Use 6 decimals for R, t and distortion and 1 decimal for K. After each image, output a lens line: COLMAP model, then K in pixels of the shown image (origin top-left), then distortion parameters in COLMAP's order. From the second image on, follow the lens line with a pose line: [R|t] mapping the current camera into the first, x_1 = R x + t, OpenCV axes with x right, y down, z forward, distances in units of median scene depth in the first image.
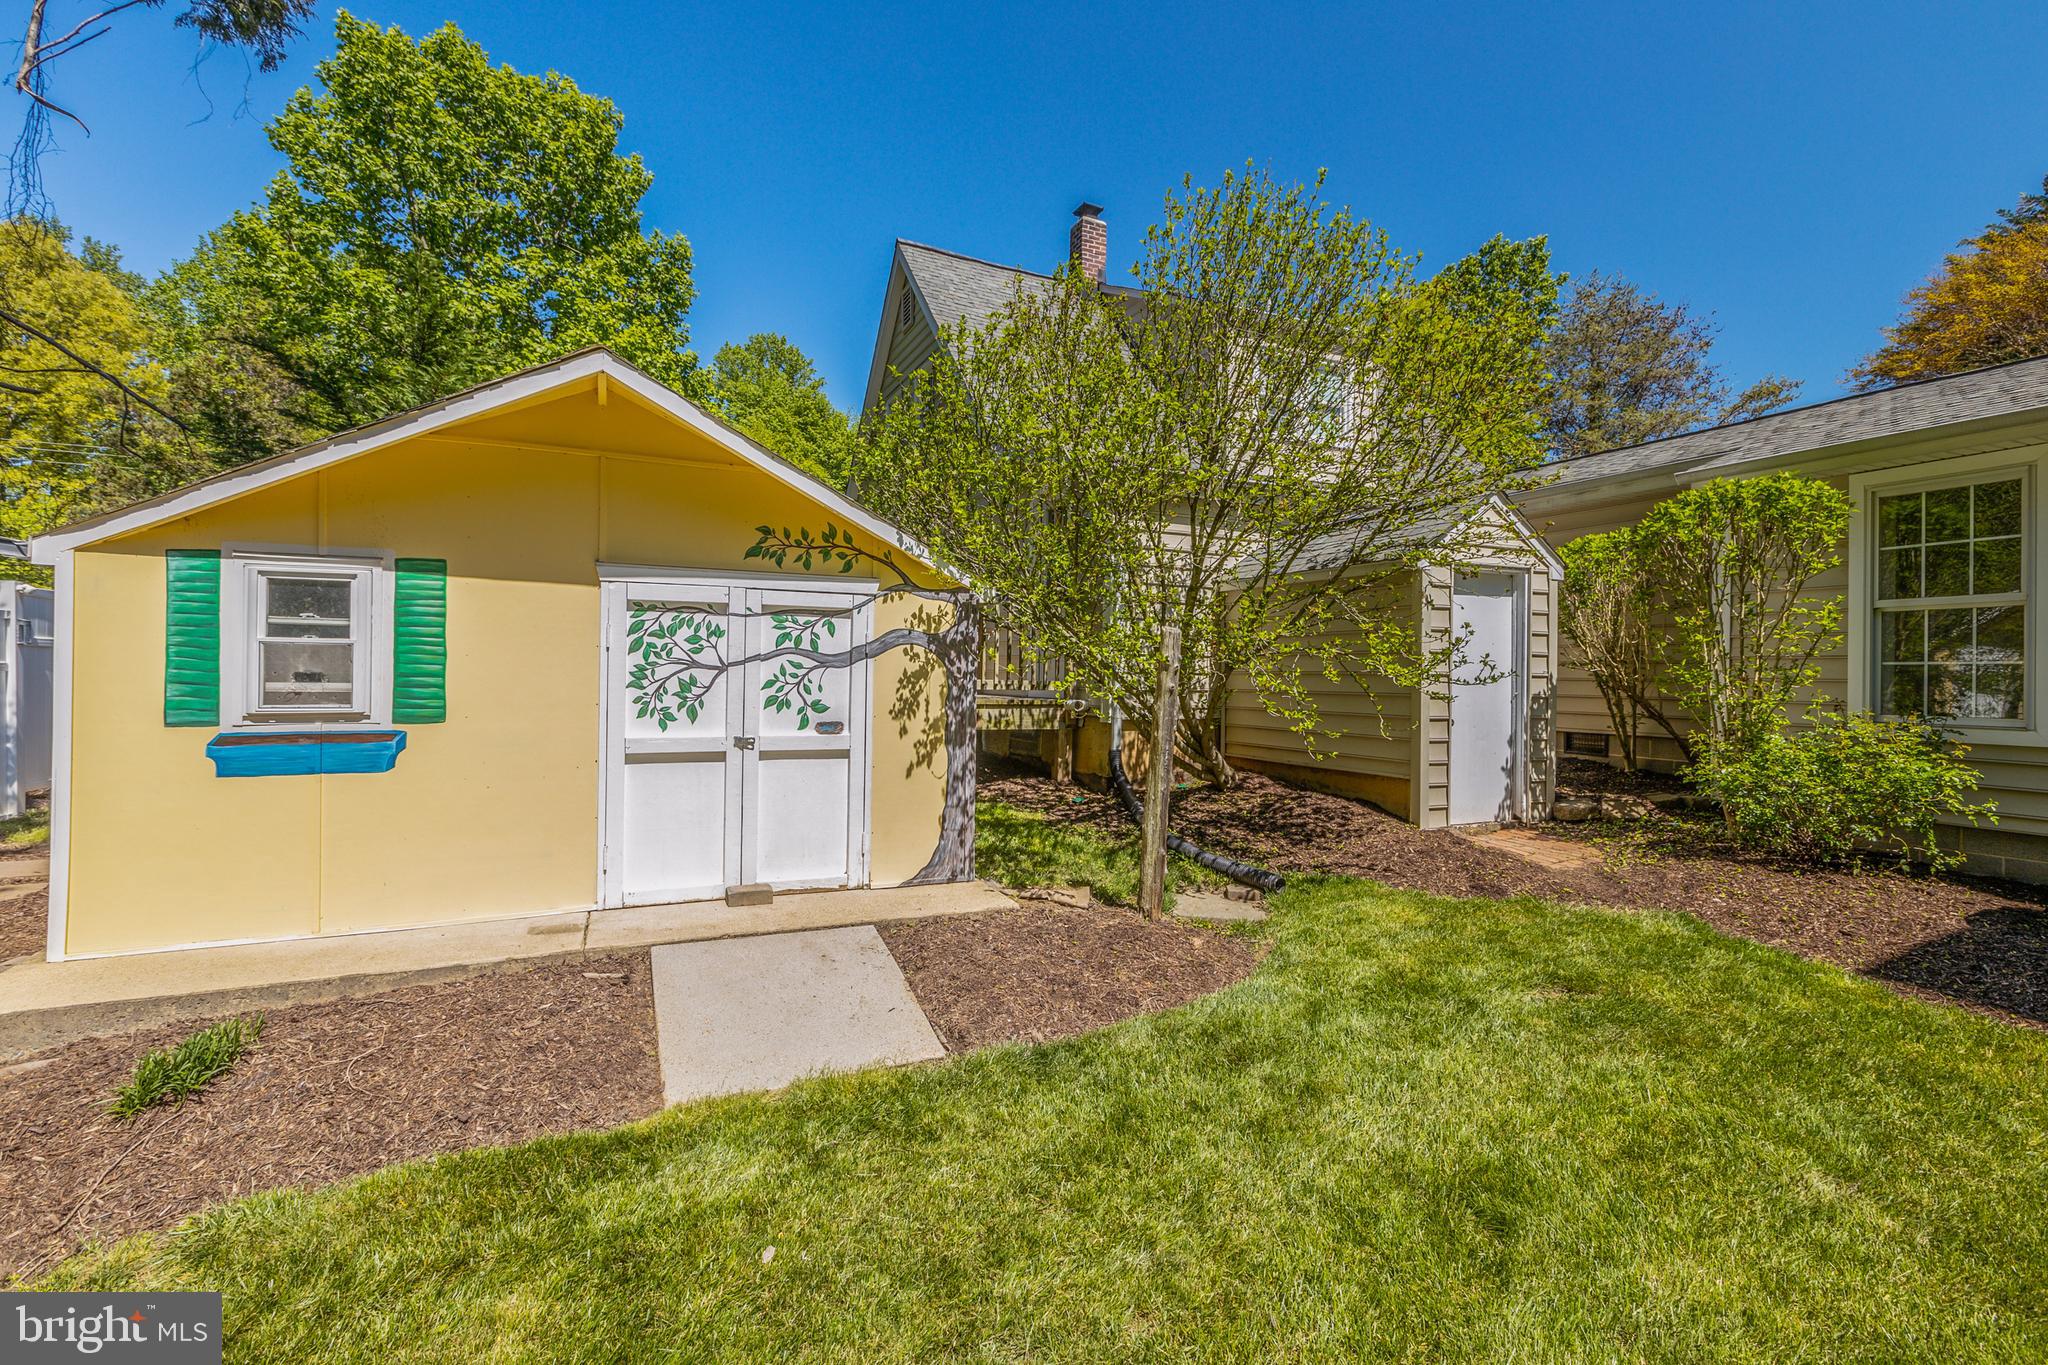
lens RADIAL K [[939.7, 0, 1020.8], [0, 939.7, 676.8], [0, 0, 1]] dist [-0.000654, 0.001392]
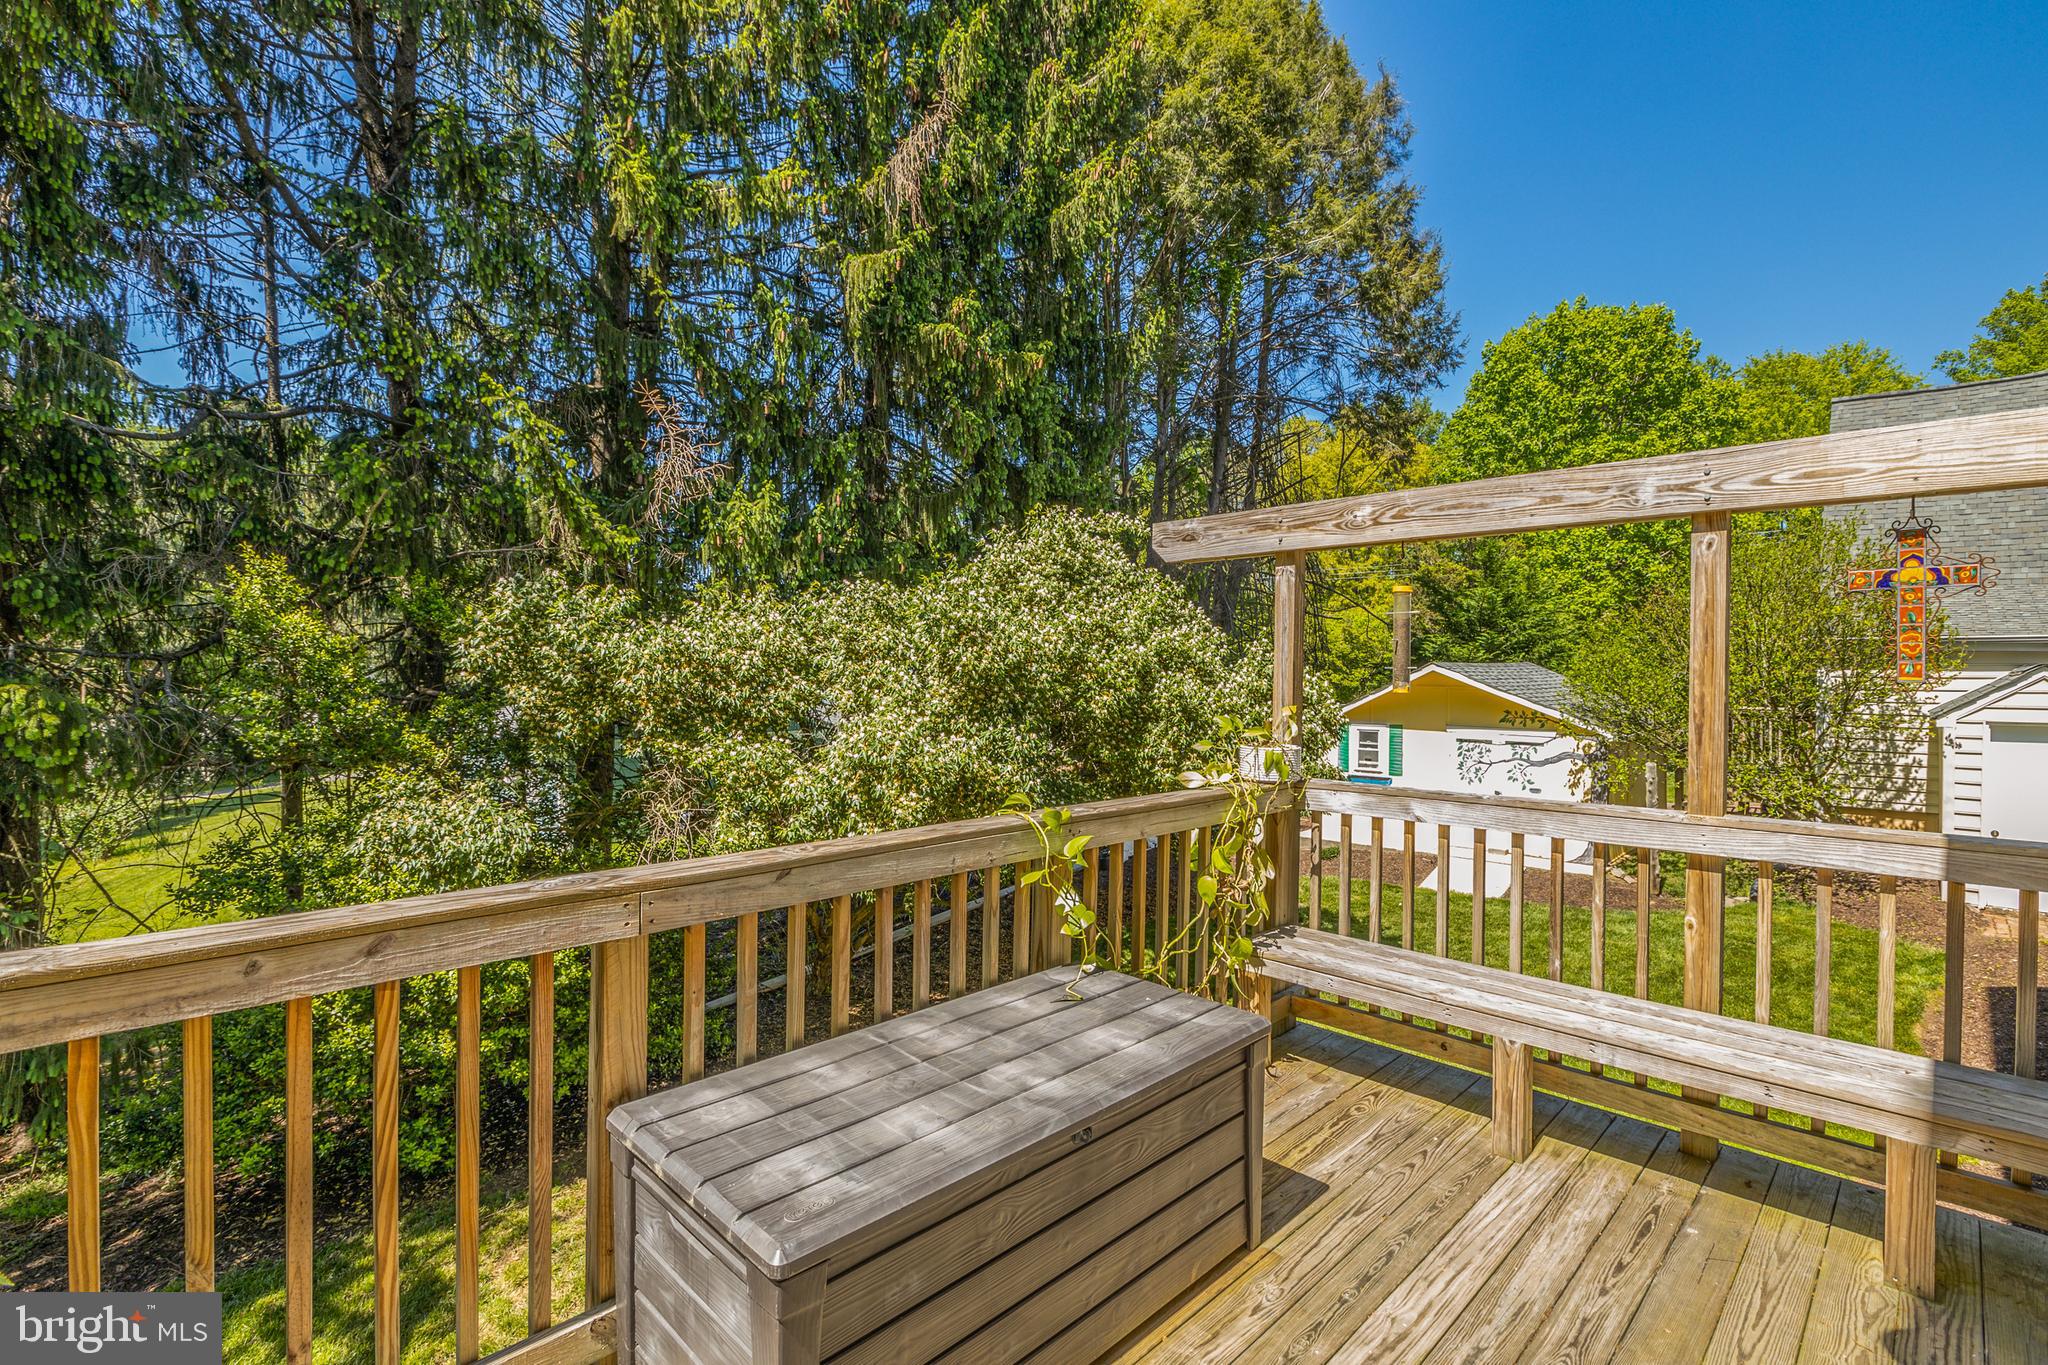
lens RADIAL K [[939.7, 0, 1021.3], [0, 939.7, 685.5], [0, 0, 1]] dist [-0.000654, 0.001392]
pose [[0.378871, -0.003063, -0.925444, 1.578936], [0.001868, 0.999995, -0.002545, -0.219375], [0.925448, -0.000765, 0.378875, -1.189270]]
